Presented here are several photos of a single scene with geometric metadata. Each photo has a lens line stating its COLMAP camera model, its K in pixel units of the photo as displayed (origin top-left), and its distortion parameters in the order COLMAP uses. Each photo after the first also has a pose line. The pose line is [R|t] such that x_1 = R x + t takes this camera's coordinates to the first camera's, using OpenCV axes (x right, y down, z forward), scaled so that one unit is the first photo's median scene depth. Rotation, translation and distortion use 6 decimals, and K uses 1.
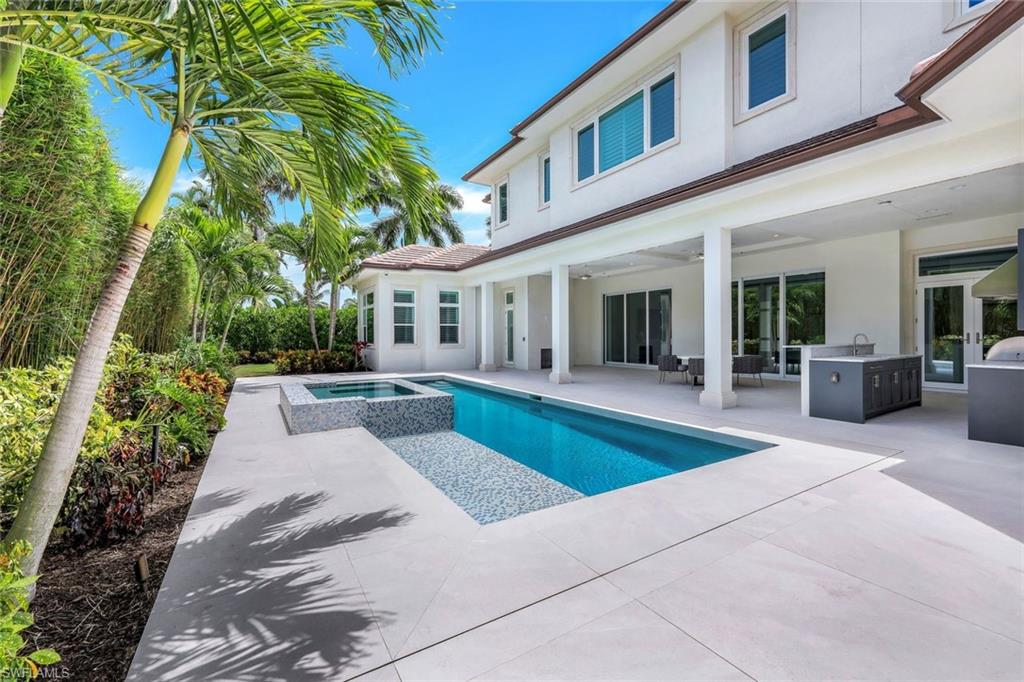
lens RADIAL K [[427.0, 0, 512.0], [0, 427.0, 341.0], [0, 0, 1]] dist [0.008256, 0.000052]
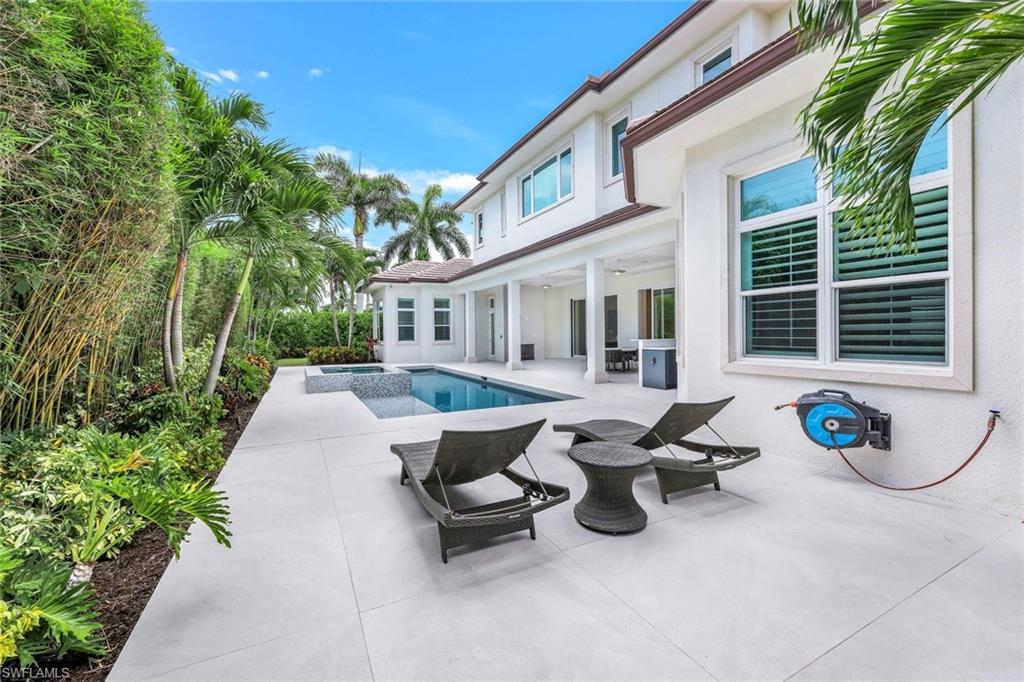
lens RADIAL K [[415.6, 0, 512.0], [0, 415.6, 341.0], [0, 0, 1]] dist [0.000493, -0.000017]
pose [[0.997826, -0.006031, -0.065634, 0.140853], [0.006309, 0.999972, 0.004028, 0.004055], [0.065607, -0.004433, 0.997836, -0.203800]]
